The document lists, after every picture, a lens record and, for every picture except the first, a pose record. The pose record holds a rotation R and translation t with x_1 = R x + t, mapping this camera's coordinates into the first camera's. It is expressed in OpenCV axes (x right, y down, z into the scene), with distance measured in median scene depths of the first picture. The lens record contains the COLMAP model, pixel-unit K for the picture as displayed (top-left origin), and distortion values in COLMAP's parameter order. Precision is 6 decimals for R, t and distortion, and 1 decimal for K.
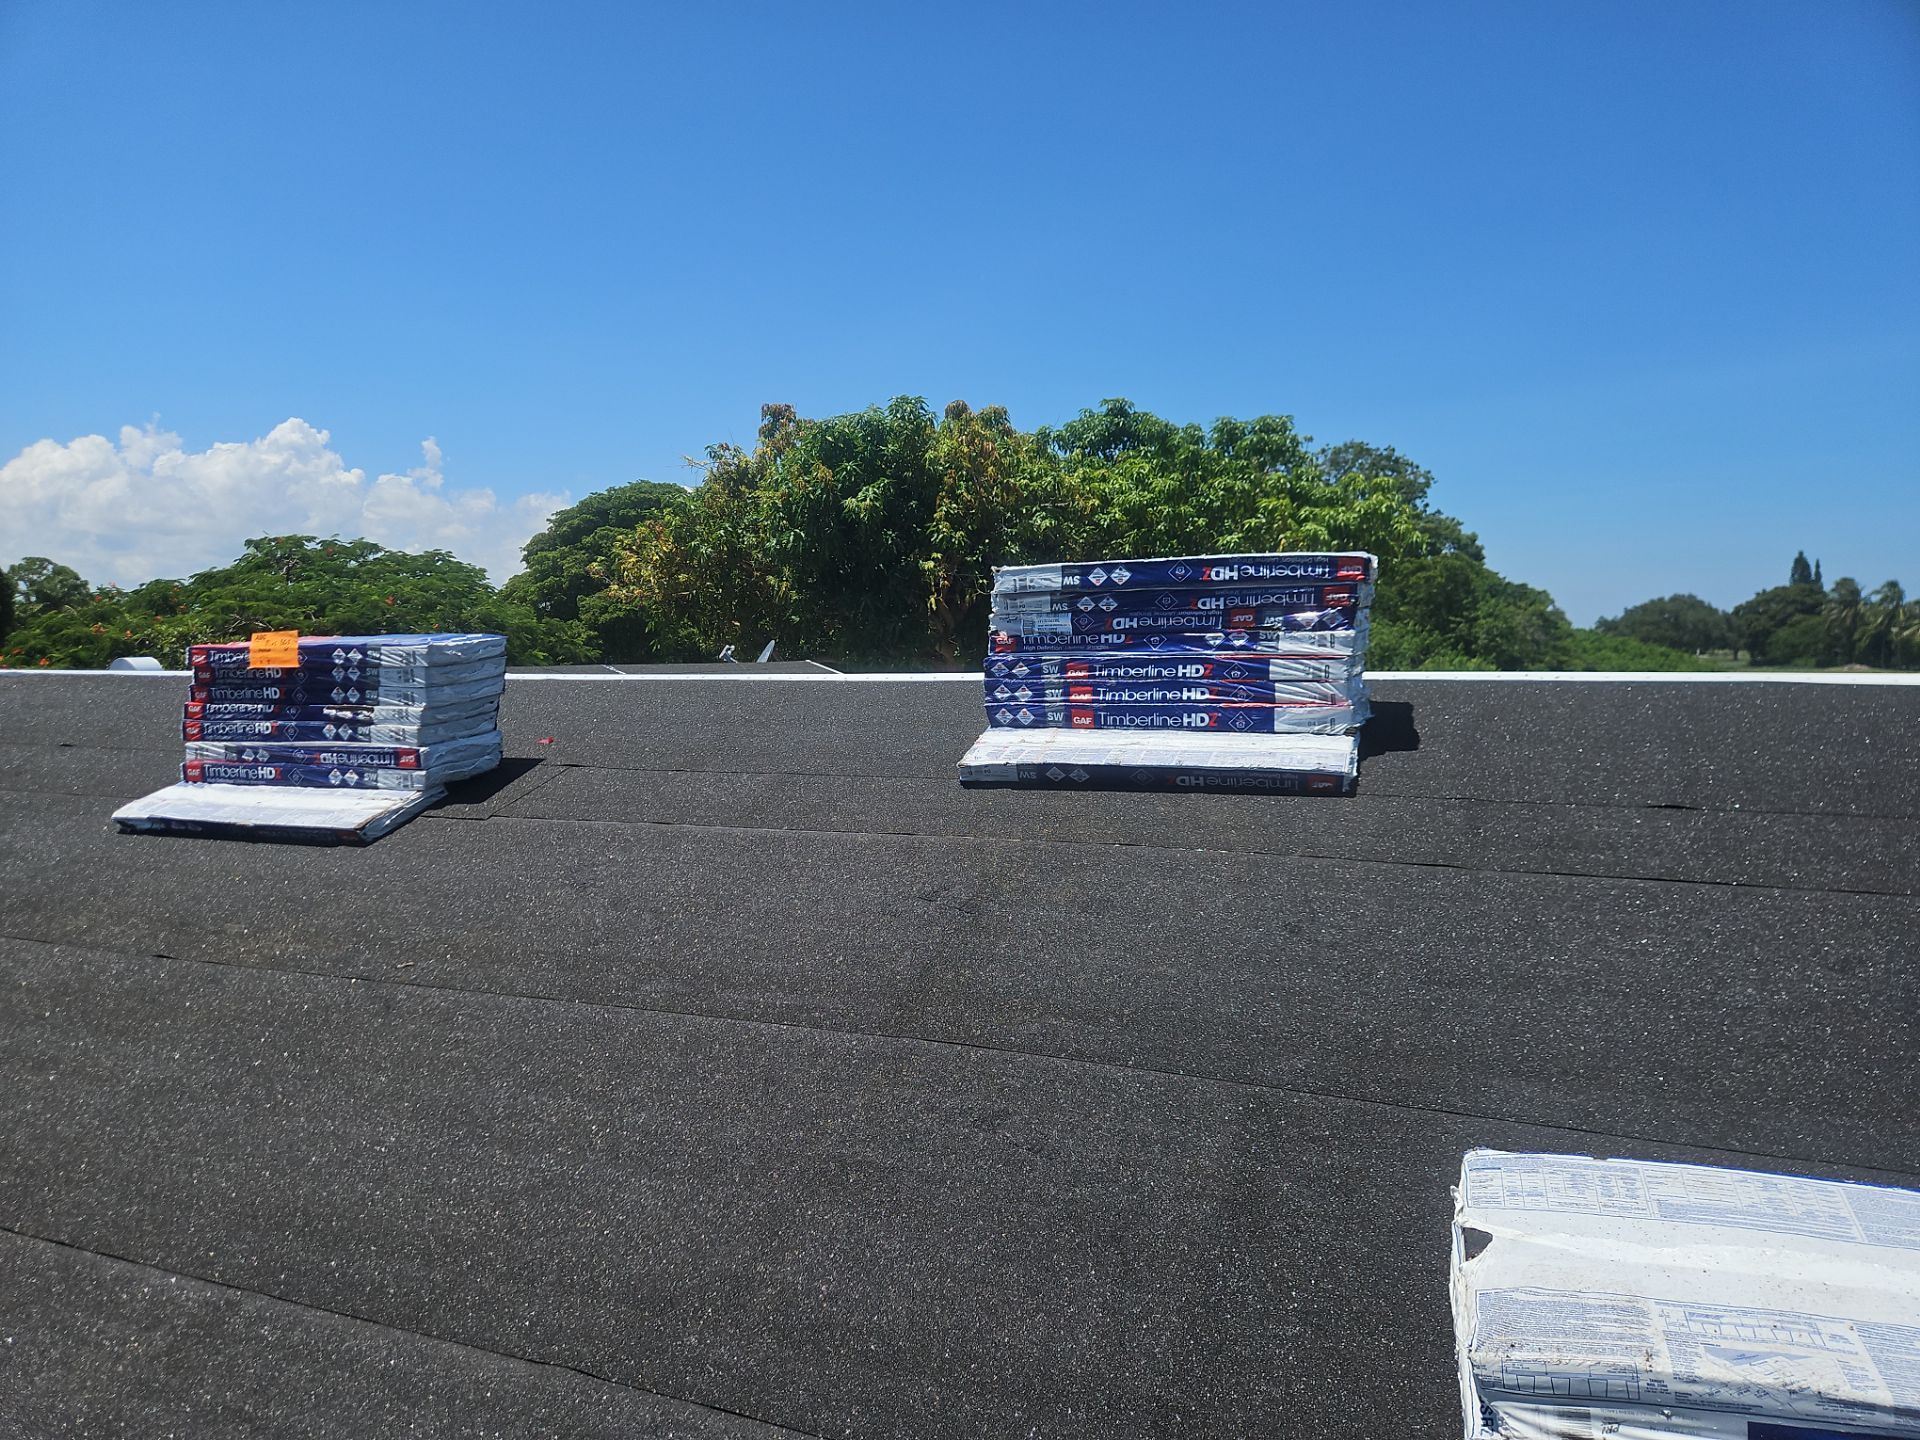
lens RADIAL K [[1300.6, 0, 915.6], [0, 1300.6, 716.3], [0, 0, 1]] dist [0.059474, -0.042763]
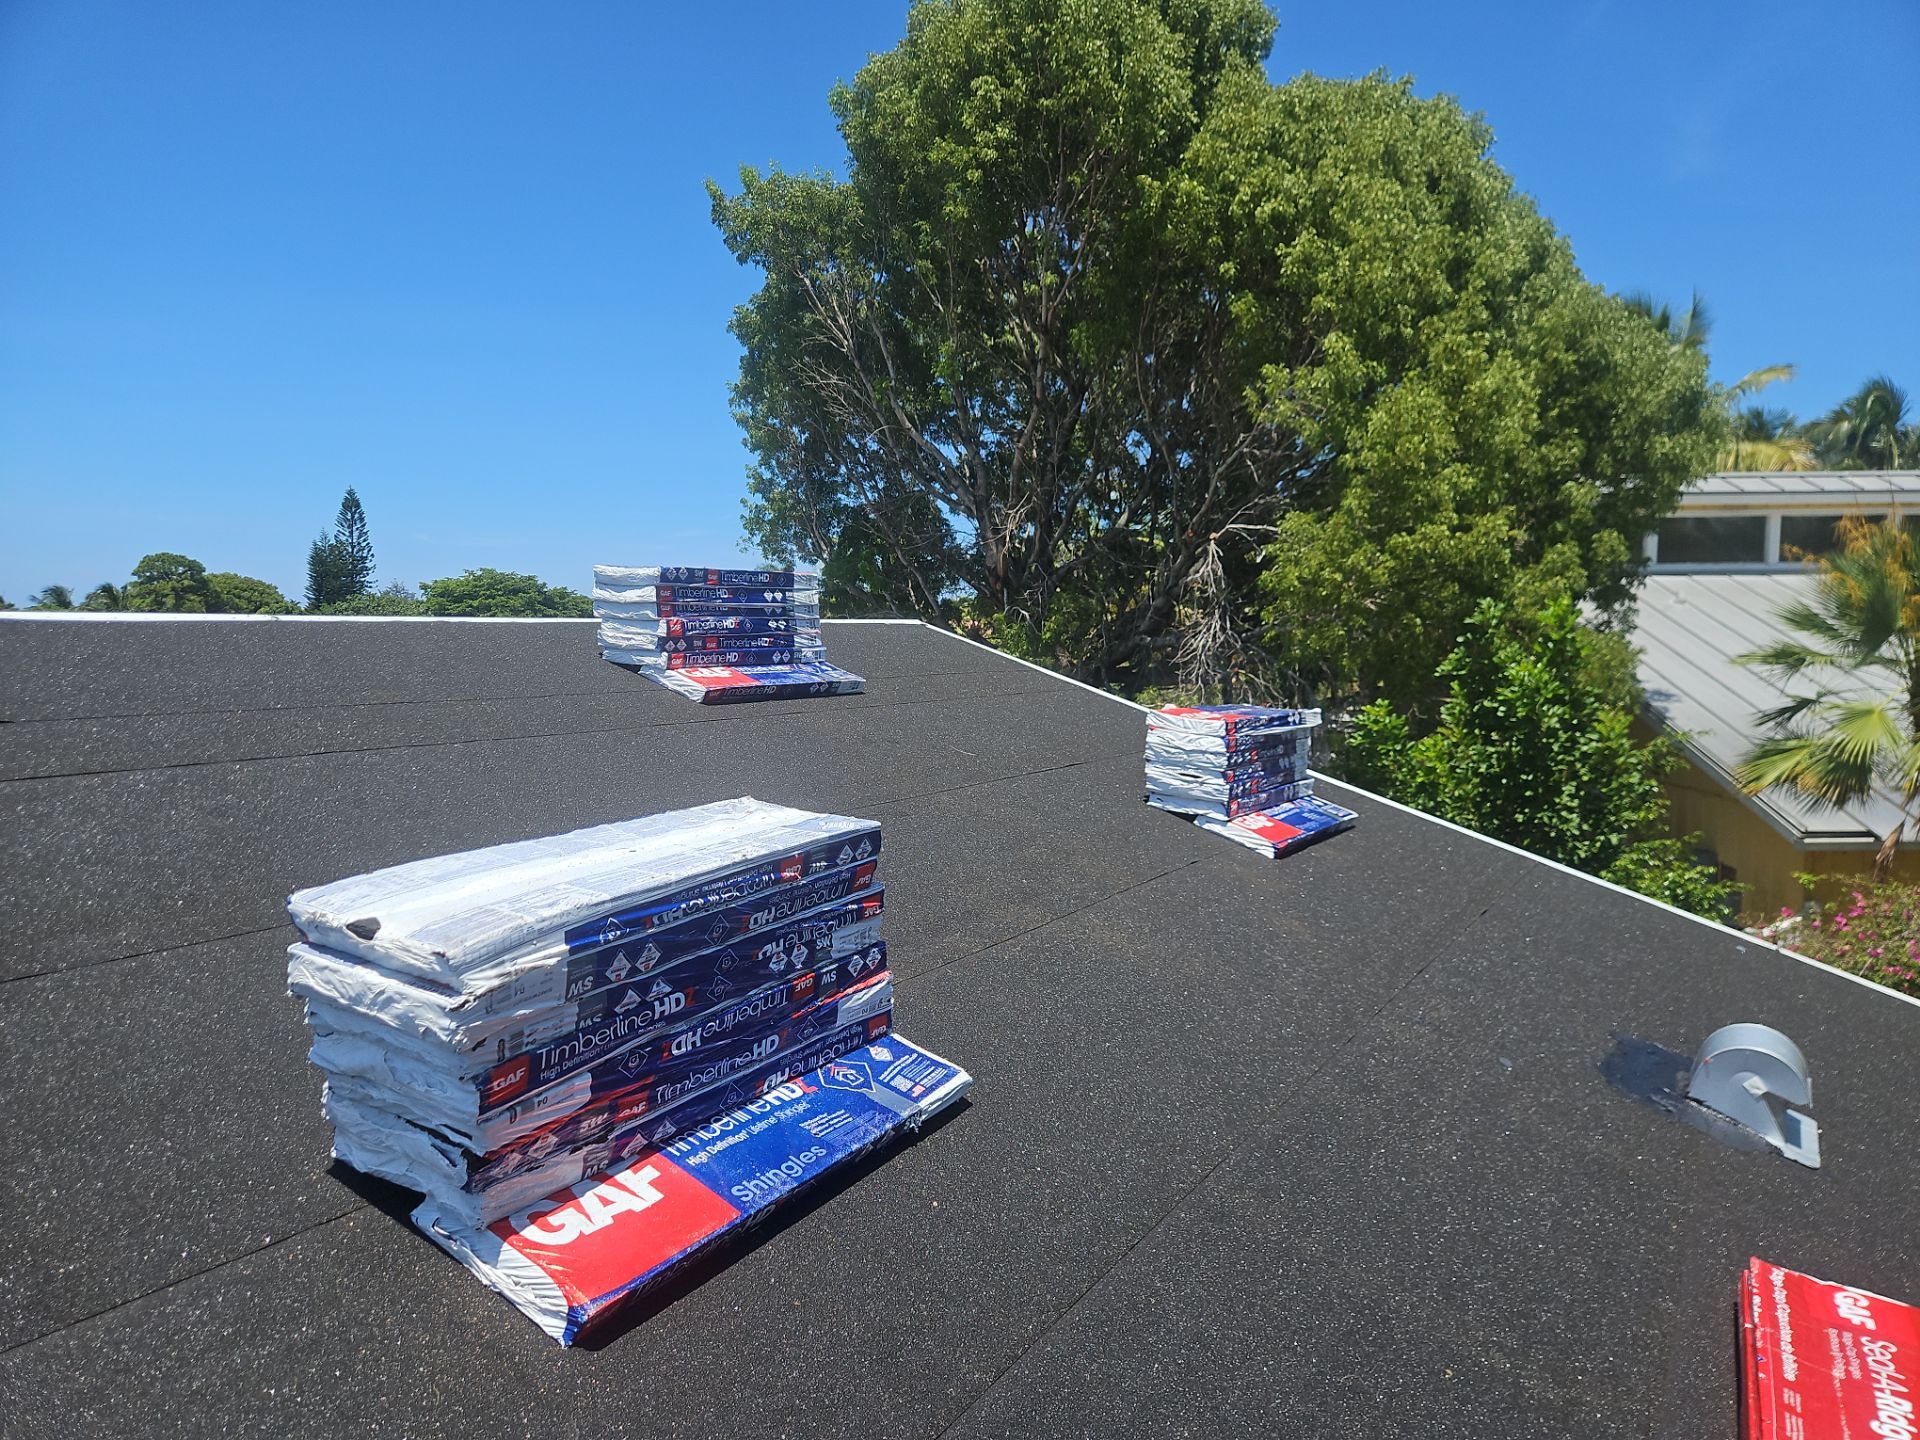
lens RADIAL K [[1300.6, 0, 972.2], [0, 1300.6, 719.0], [0, 0, 1]] dist [0.059474, -0.042763]
pose [[0.136665, -0.057743, 0.988933, -0.270310], [0.053713, 0.997263, 0.050806, 0.037402], [-0.989160, 0.046175, 0.139392, 0.031801]]
